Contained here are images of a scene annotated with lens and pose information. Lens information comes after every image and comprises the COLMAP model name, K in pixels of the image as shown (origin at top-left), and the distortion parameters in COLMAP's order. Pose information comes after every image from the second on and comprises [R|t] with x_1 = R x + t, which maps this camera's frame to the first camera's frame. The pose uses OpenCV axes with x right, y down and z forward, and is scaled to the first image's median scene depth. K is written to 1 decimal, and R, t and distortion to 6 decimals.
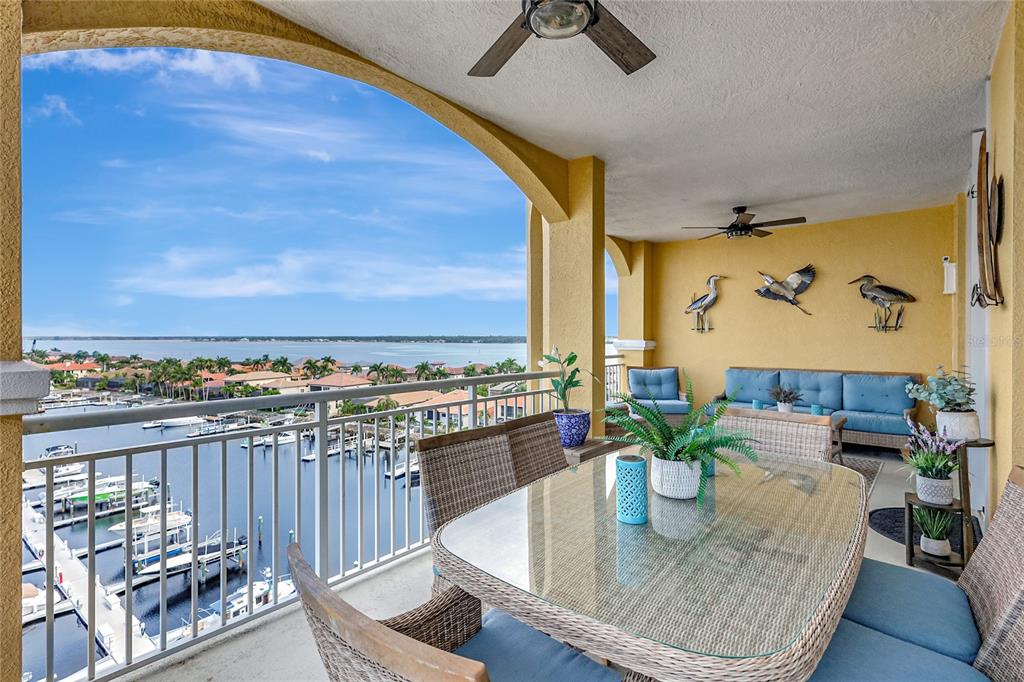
lens RADIAL K [[480.2, 0, 509.7], [0, 480.2, 339.5], [0, 0, 1]] dist [-0.001254, 0.000355]
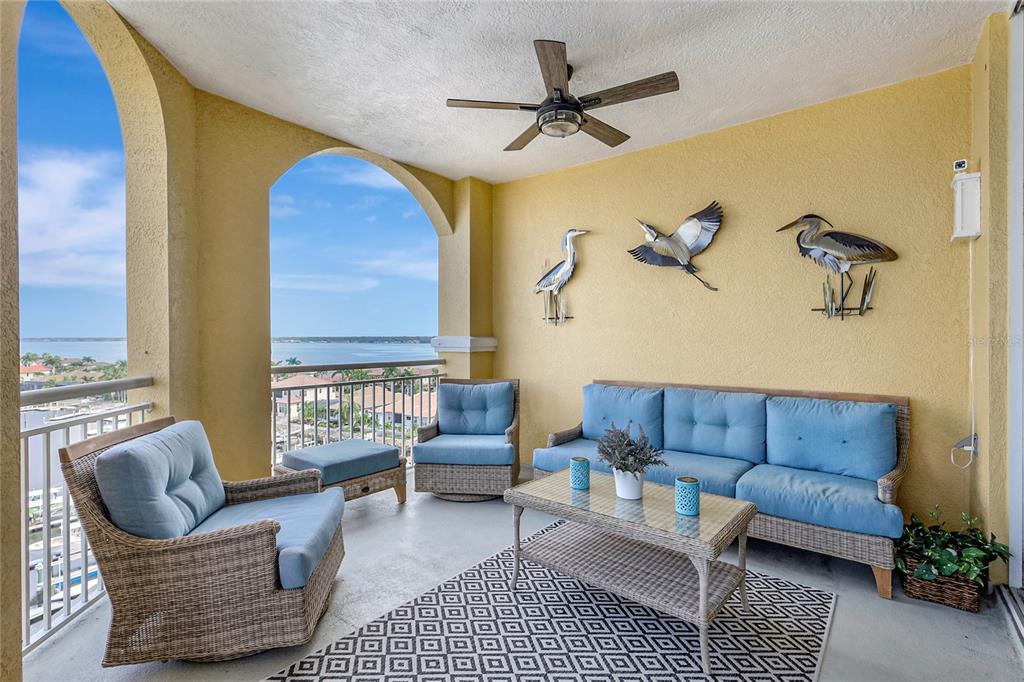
lens RADIAL K [[480.2, 0, 509.7], [0, 480.2, 339.5], [0, 0, 1]] dist [-0.001254, 0.000355]
pose [[0.998671, -0.001709, 0.051501, 0.335045], [0.001763, 0.999998, -0.001006, 0.006971], [-0.051499, 0.001096, 0.998672, 0.421392]]
